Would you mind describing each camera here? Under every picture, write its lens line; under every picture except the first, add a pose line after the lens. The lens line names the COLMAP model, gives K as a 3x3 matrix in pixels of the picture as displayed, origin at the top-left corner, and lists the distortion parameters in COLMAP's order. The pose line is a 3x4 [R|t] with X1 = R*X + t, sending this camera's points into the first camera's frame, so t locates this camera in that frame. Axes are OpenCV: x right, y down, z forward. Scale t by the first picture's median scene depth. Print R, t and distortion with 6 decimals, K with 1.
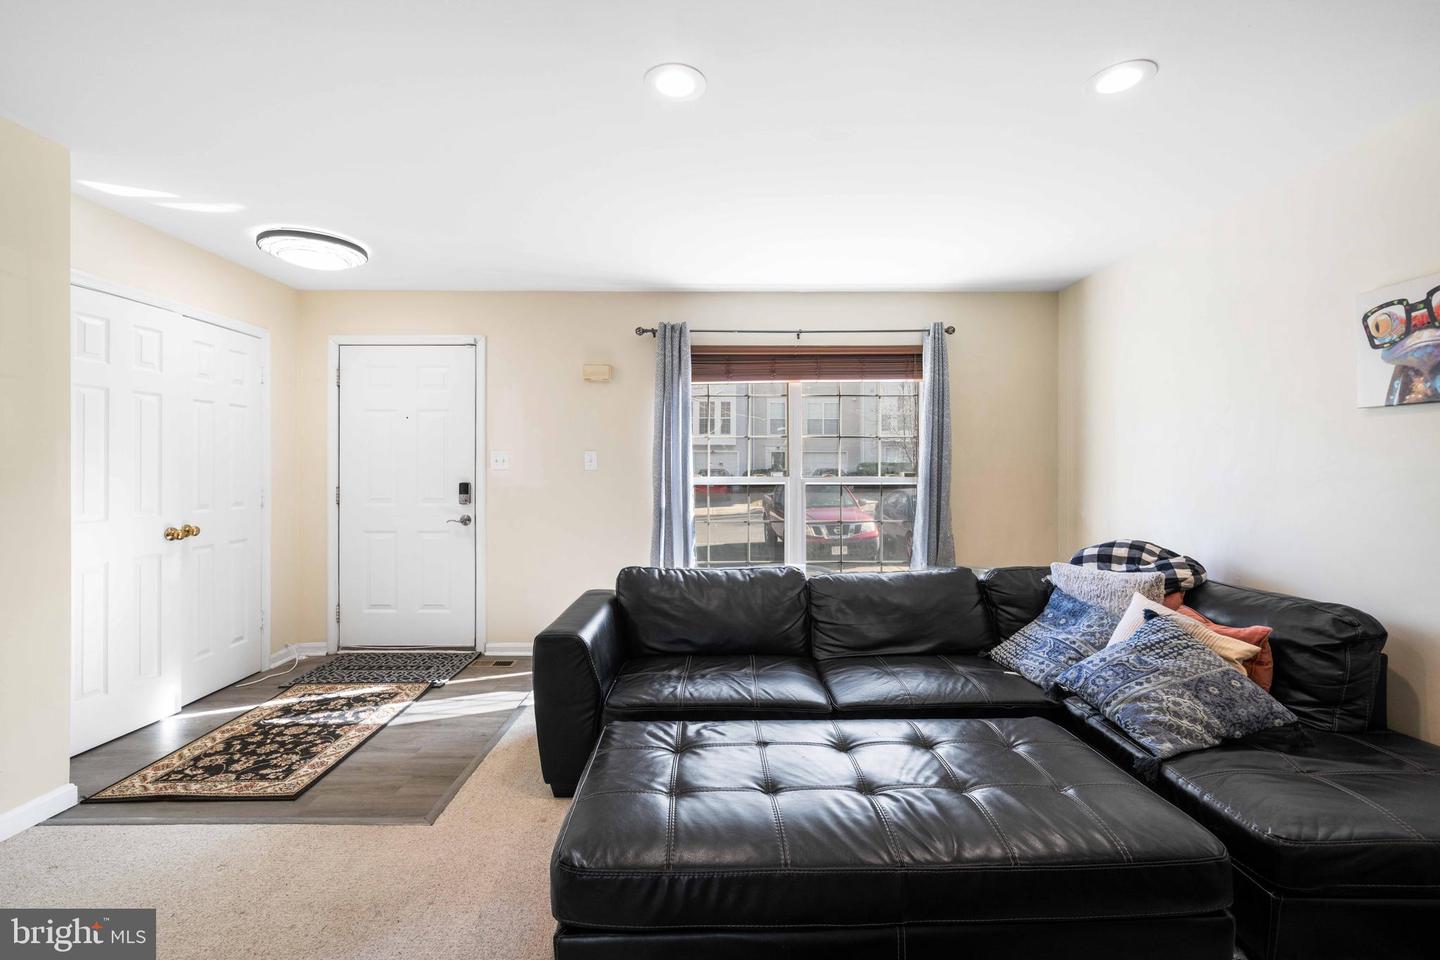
lens RADIAL K [[619.8, 0, 722.8], [0, 619.8, 465.3], [0, 0, 1]] dist [0.000786, -0.000721]
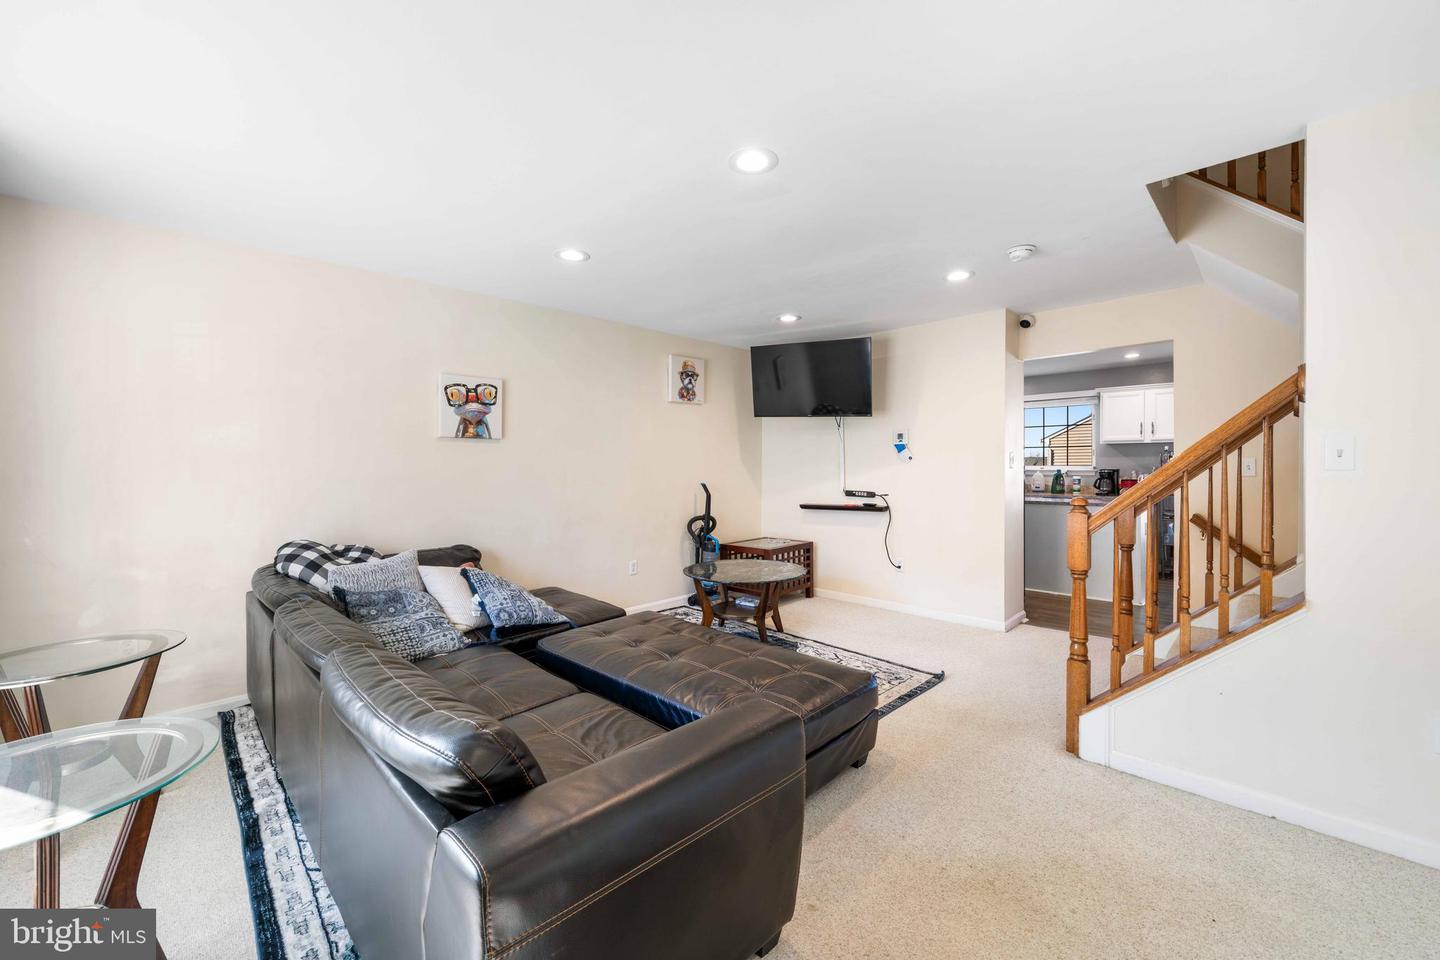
lens RADIAL K [[556.8, 0, 714.7], [0, 556.8, 476.6], [0, 0, 1]] dist [-0.001154, 0.000003]
pose [[-0.689208, -0.005049, 0.724546, -0.427026], [0.007332, 0.999876, 0.013942, 0.004337], [-0.724527, 0.014921, -0.689085, 0.945171]]
